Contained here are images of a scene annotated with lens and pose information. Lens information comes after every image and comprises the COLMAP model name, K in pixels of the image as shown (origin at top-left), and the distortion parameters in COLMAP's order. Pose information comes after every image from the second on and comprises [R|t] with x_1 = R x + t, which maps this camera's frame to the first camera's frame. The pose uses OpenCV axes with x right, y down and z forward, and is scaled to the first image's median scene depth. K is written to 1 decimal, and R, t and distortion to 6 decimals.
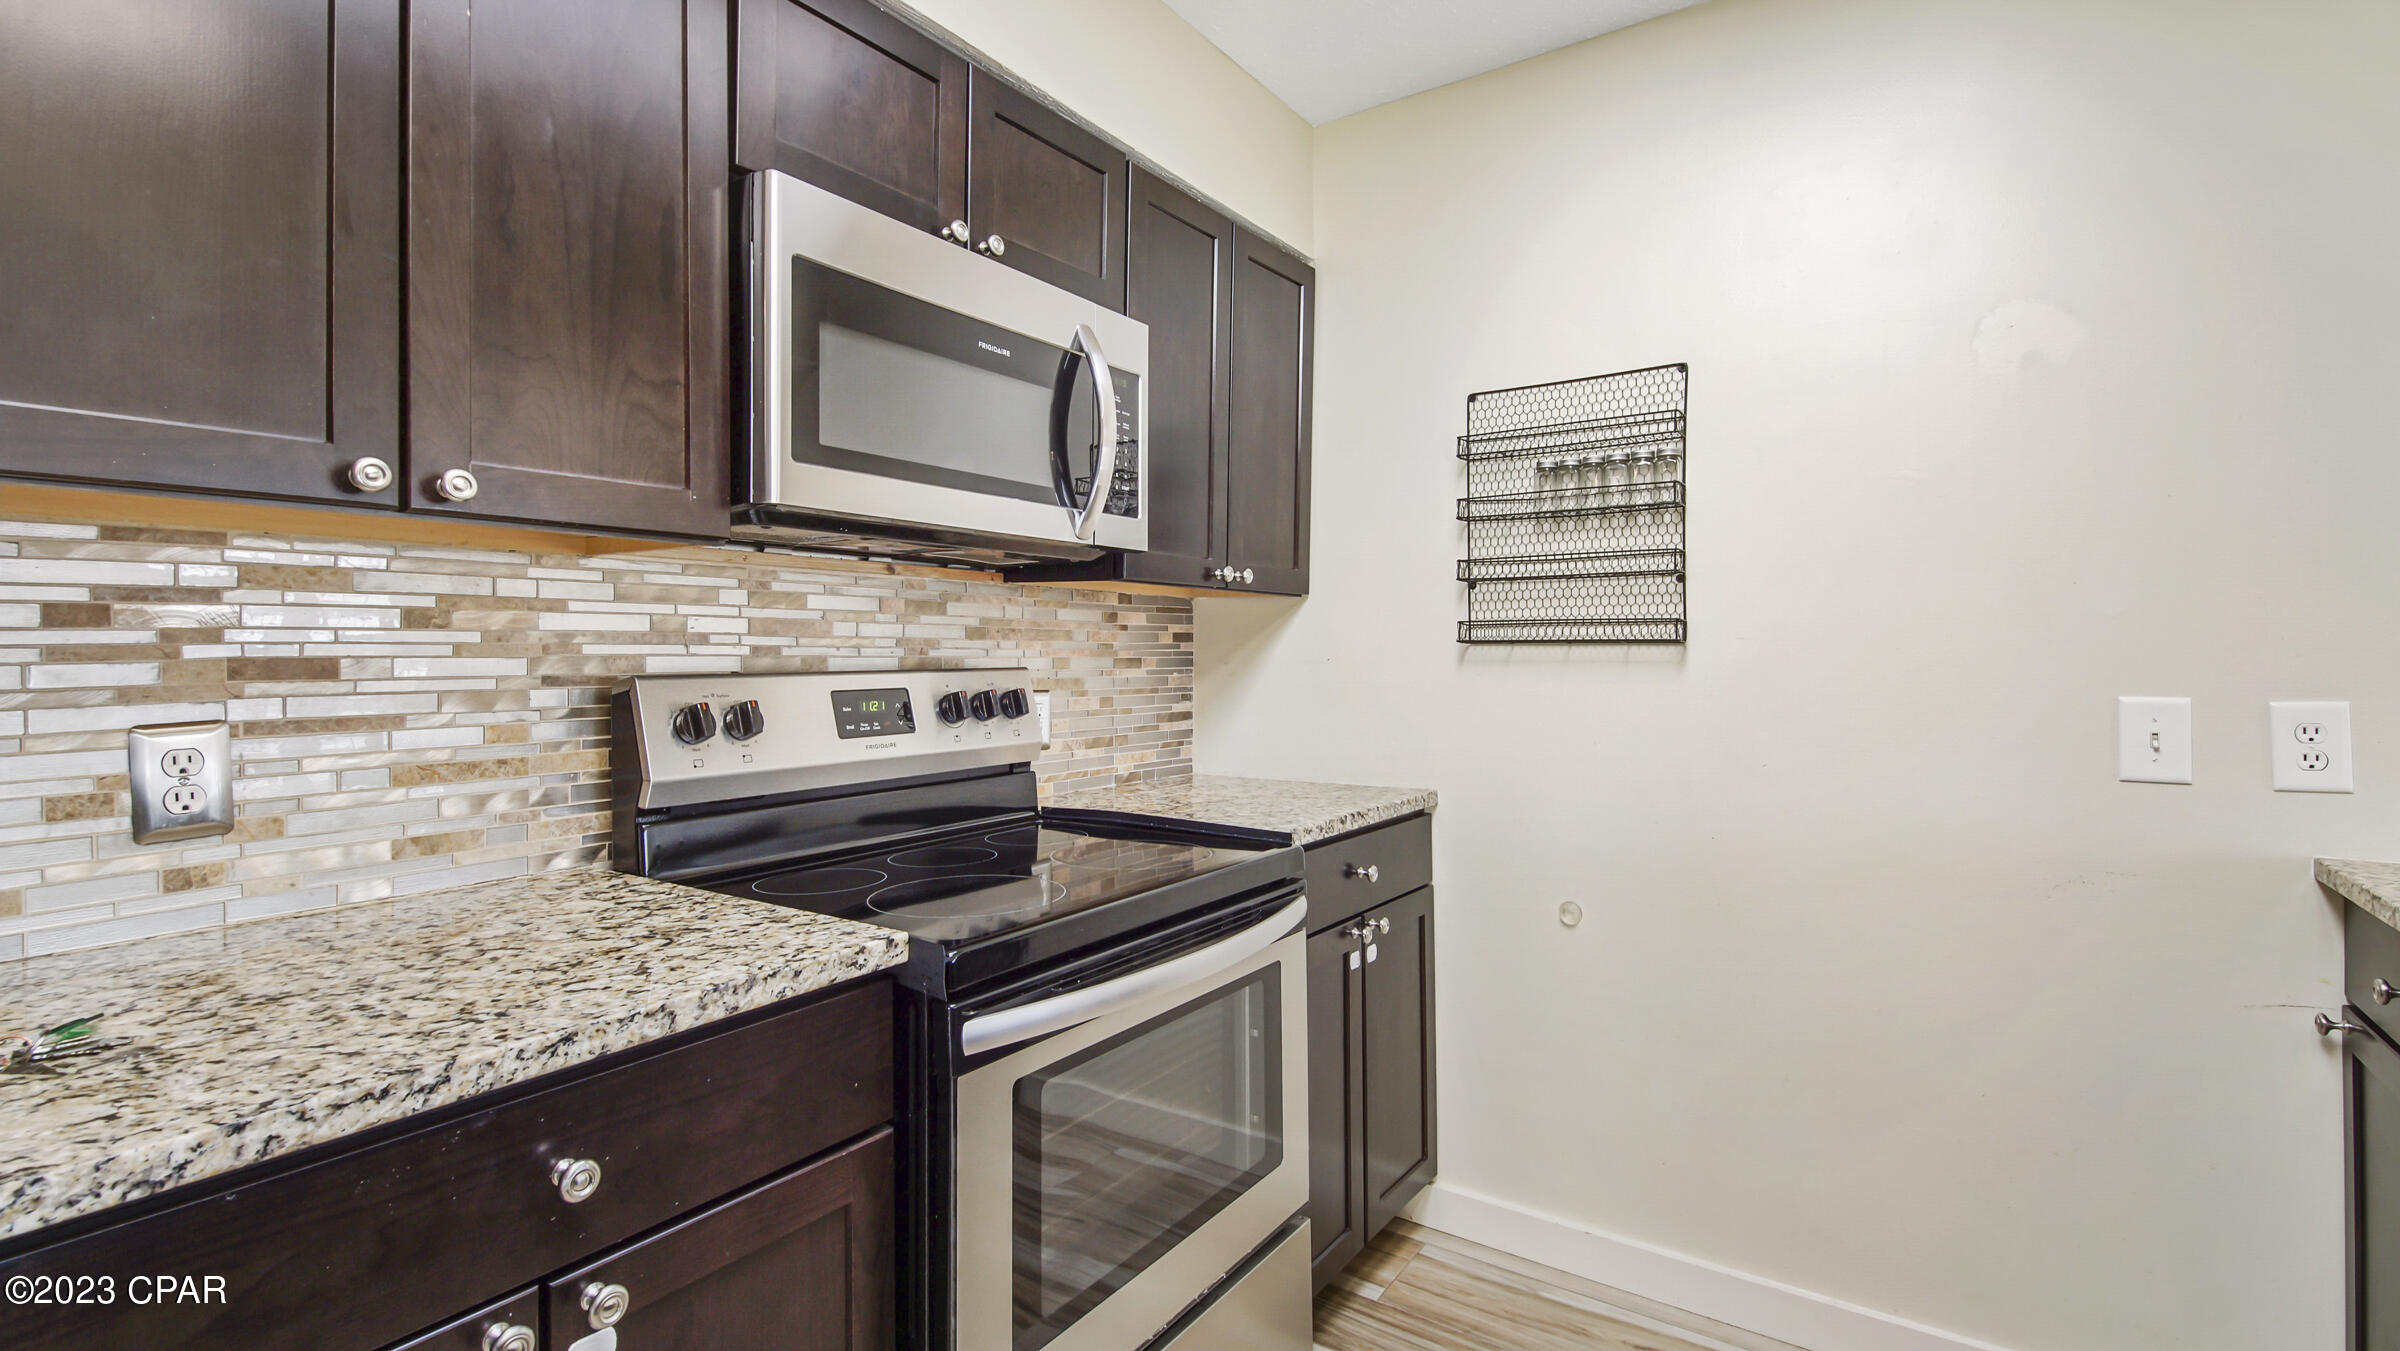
lens RADIAL K [[1090.2, 0, 1200.0], [0, 1090.2, 675.5], [0, 0, 1]] dist [0.034948, -0.022016]
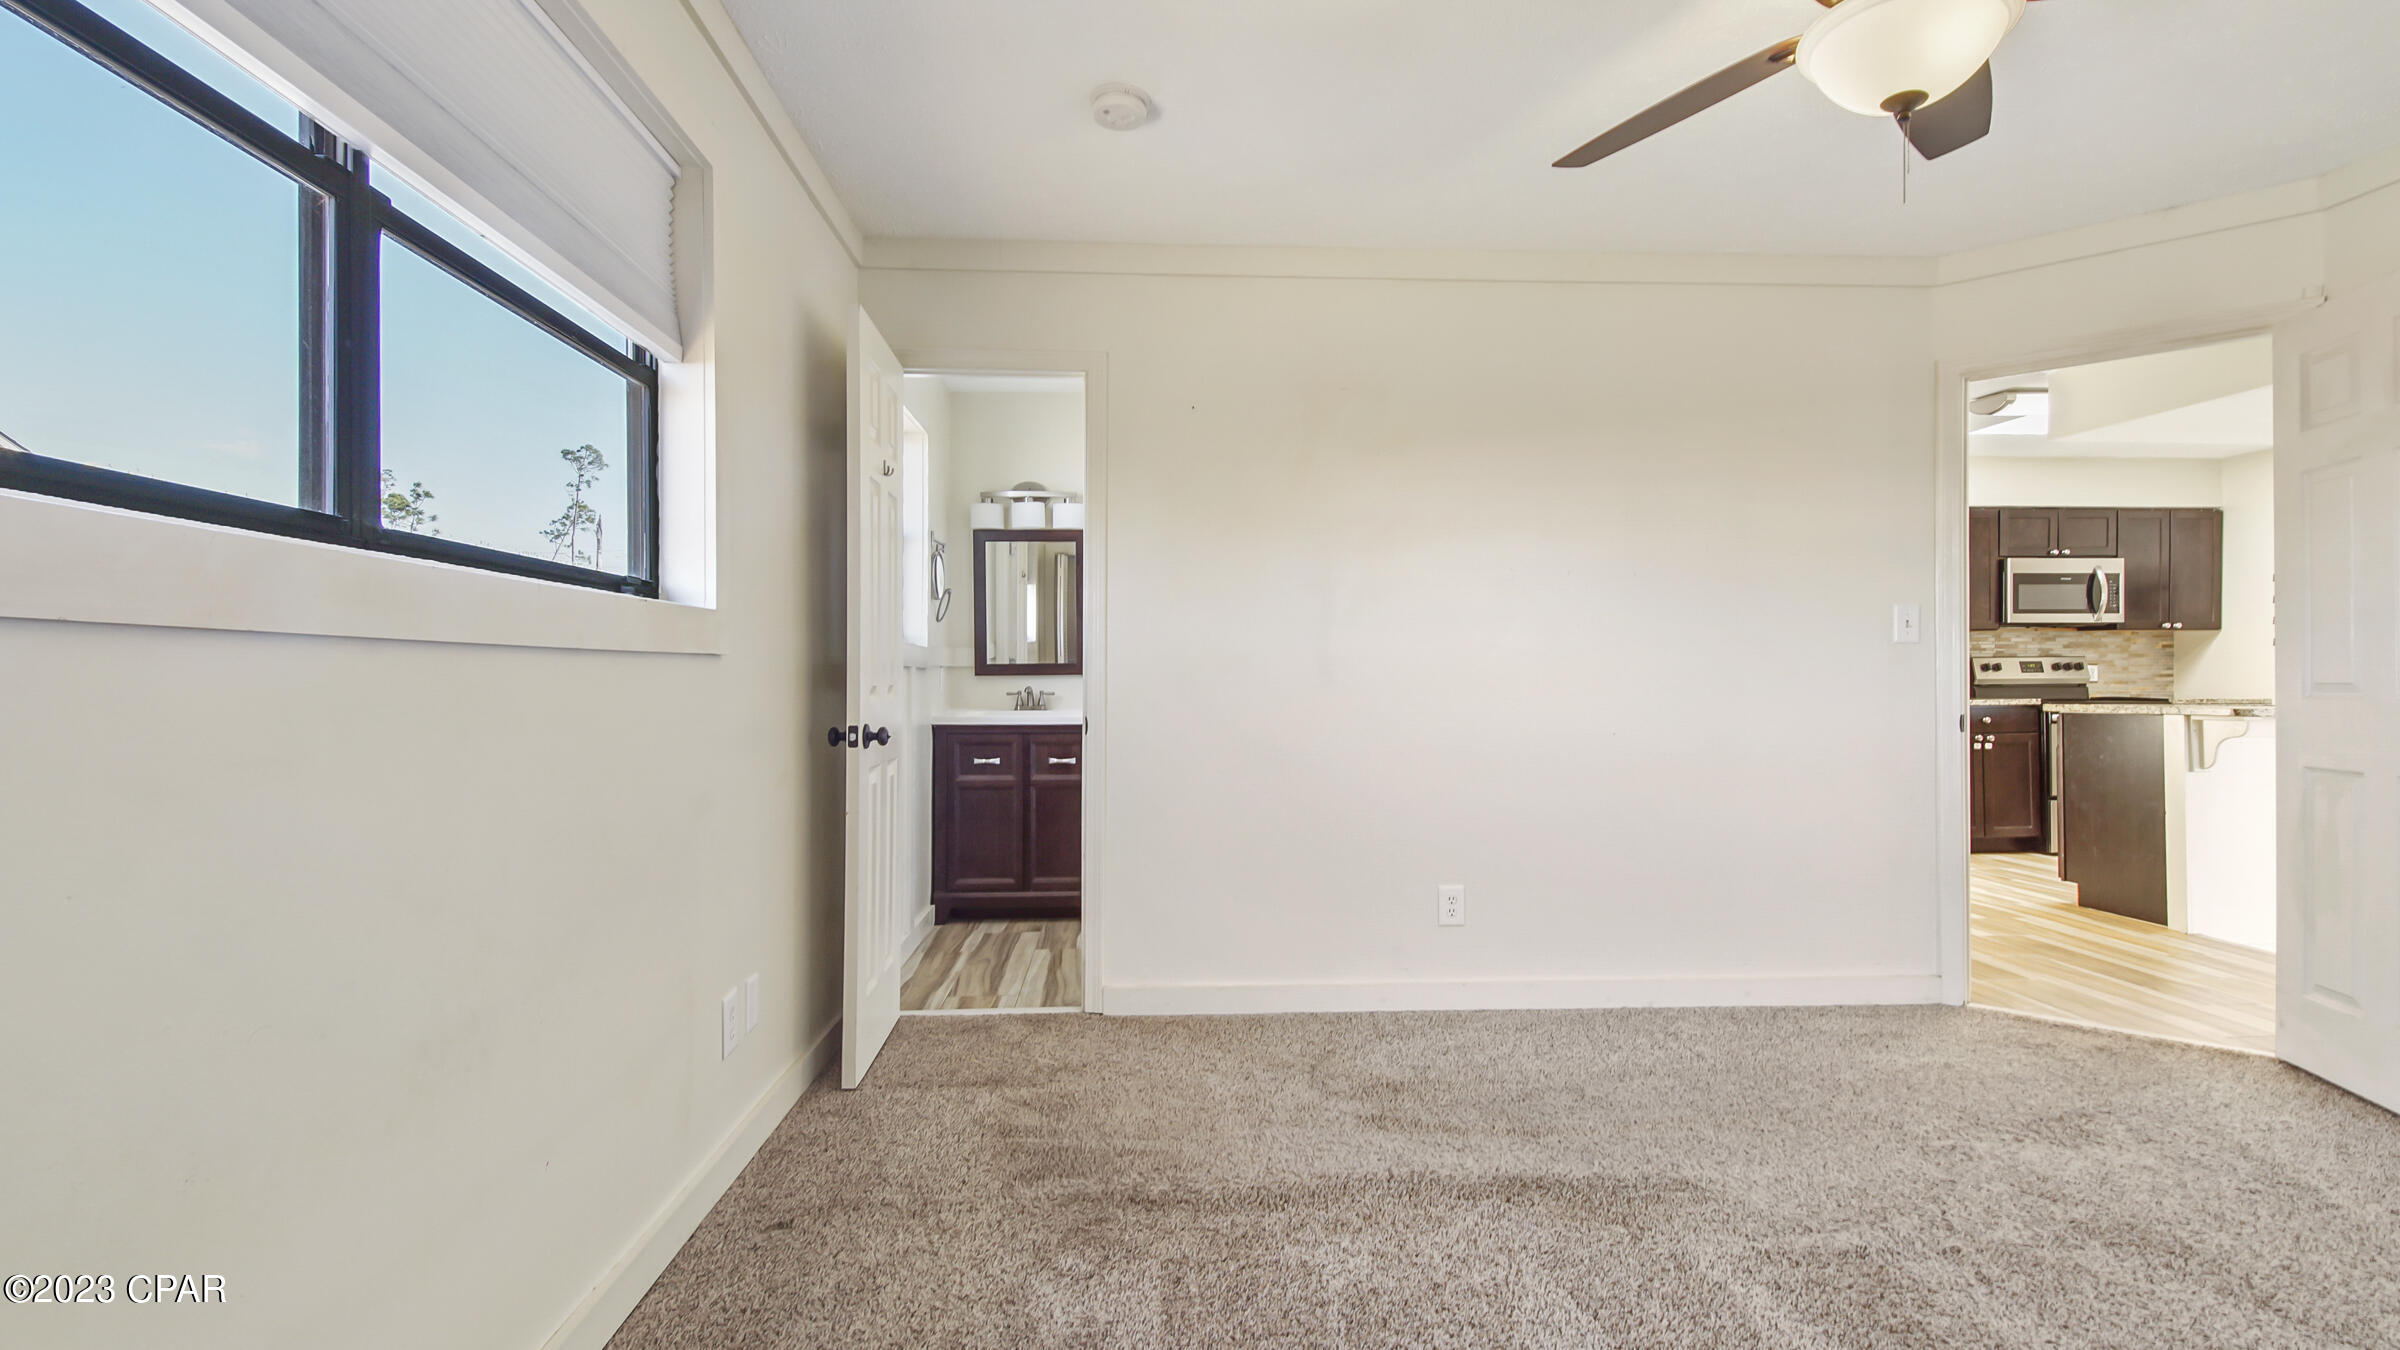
lens RADIAL K [[1090.2, 0, 1200.0], [0, 1090.2, 675.0], [0, 0, 1]] dist [0.034948, -0.022016]
pose [[0.606401, -0.008510, -0.795113, 1.004224], [-0.010125, 0.999779, -0.018423, 0.157908], [0.795094, 0.019222, 0.606181, -3.632974]]
